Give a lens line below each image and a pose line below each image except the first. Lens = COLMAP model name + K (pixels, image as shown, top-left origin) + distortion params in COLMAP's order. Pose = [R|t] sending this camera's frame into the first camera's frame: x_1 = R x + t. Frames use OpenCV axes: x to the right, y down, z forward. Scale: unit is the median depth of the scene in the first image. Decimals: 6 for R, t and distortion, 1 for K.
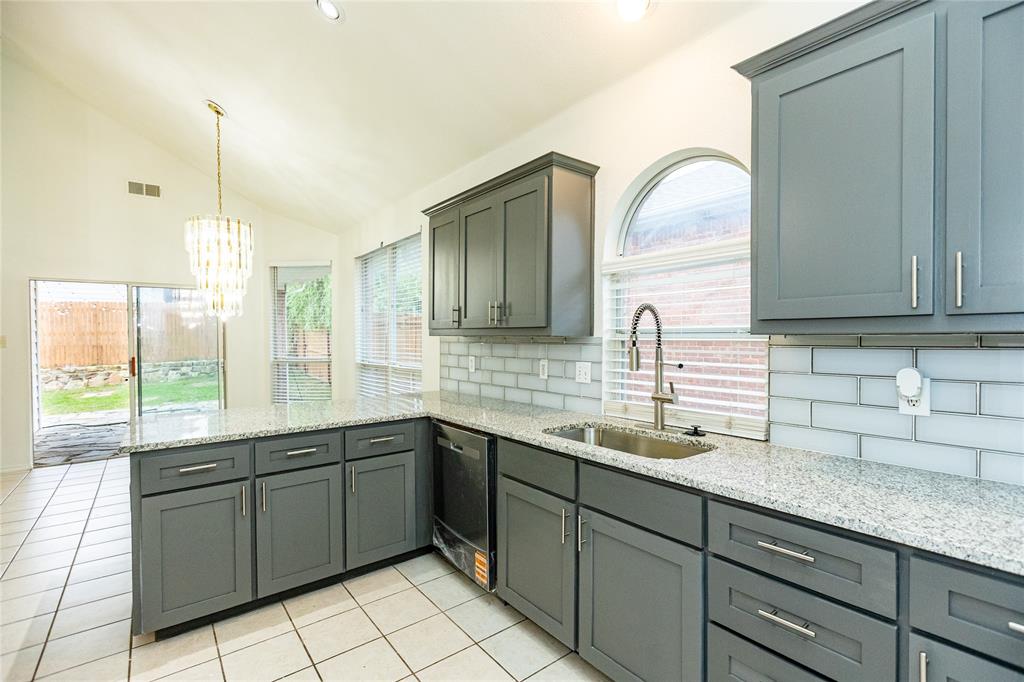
lens RADIAL K [[463.8, 0, 508.4], [0, 463.8, 341.7], [0, 0, 1]] dist [0.004957, -0.000354]
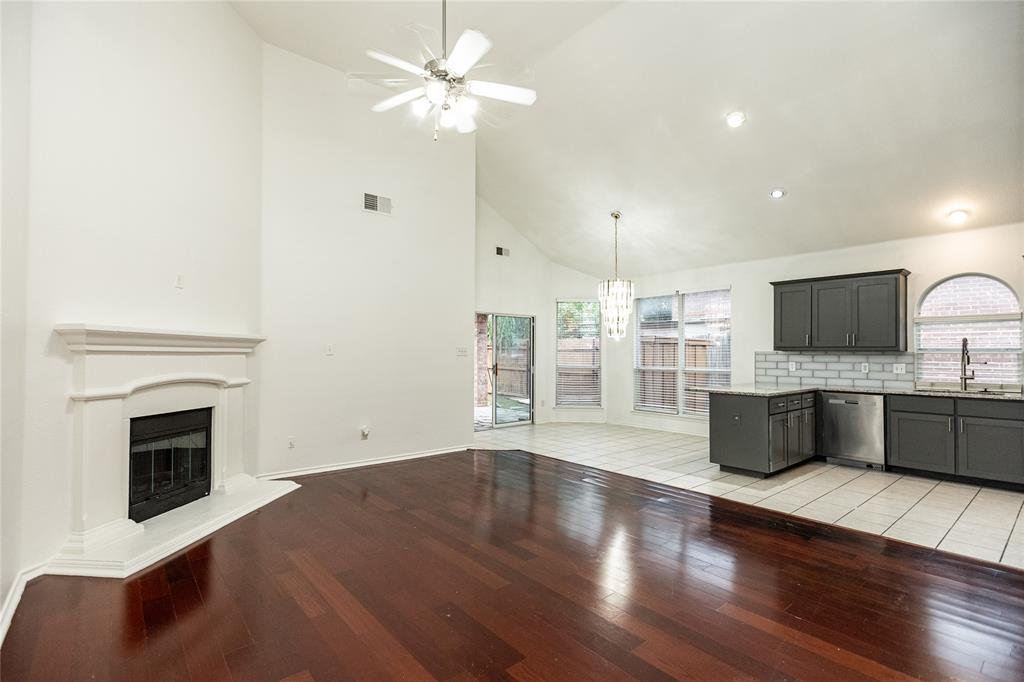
lens RADIAL K [[463.8, 0, 511.8], [0, 463.8, 348.4], [0, 0, 1]] dist [0.004957, -0.000354]
pose [[0.999554, 0.001388, 0.029824, -1.531355], [-0.000949, 0.999891, -0.014724, 0.007061], [-0.029841, 0.014690, 0.999447, -0.974655]]
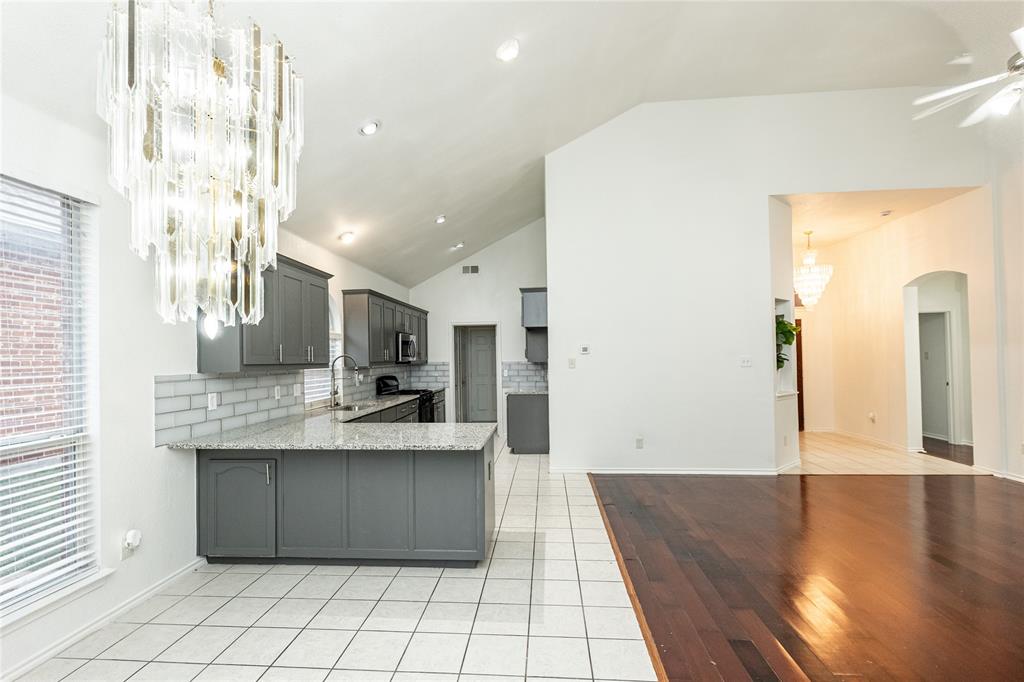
lens RADIAL K [[463.8, 0, 511.9], [0, 463.8, 346.7], [0, 0, 1]] dist [0.004957, -0.000354]
pose [[-0.739708, 0.035042, 0.672015, -1.481266], [0.030214, 0.999366, -0.018854, -0.035311], [-0.672249, 0.006358, -0.740297, 1.613329]]
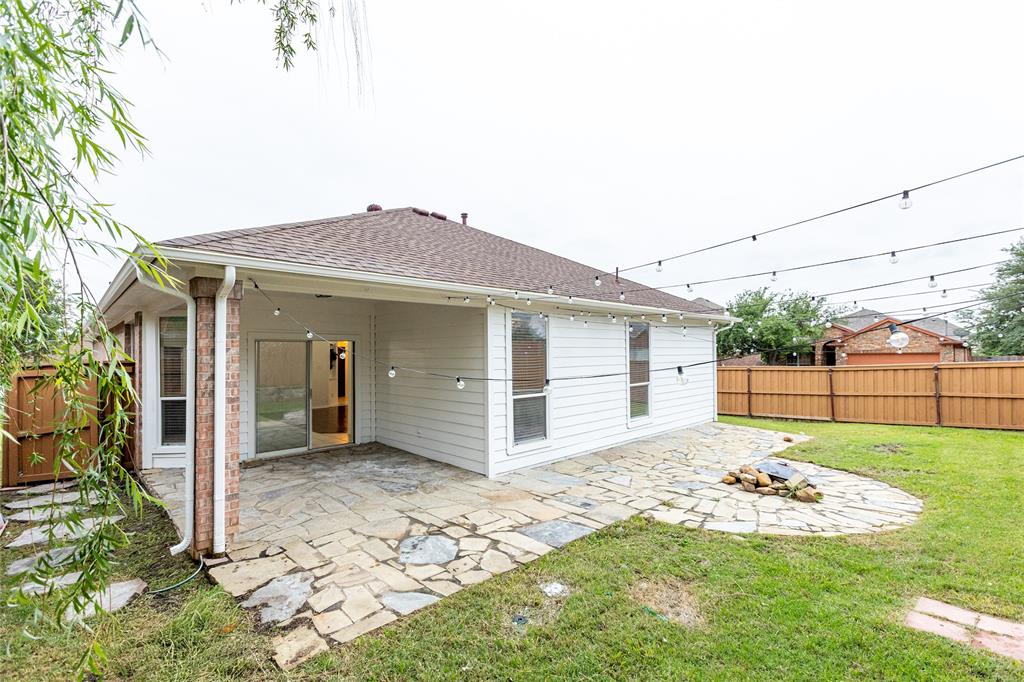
lens RADIAL K [[463.8, 0, 511.2], [0, 463.8, 343.7], [0, 0, 1]] dist [0.004957, -0.000354]
pose [[-0.992803, 0.010005, -0.119342, -2.418388], [0.011068, 0.999905, -0.008248, -0.172846], [0.119249, -0.009509, -0.992819, 4.954909]]
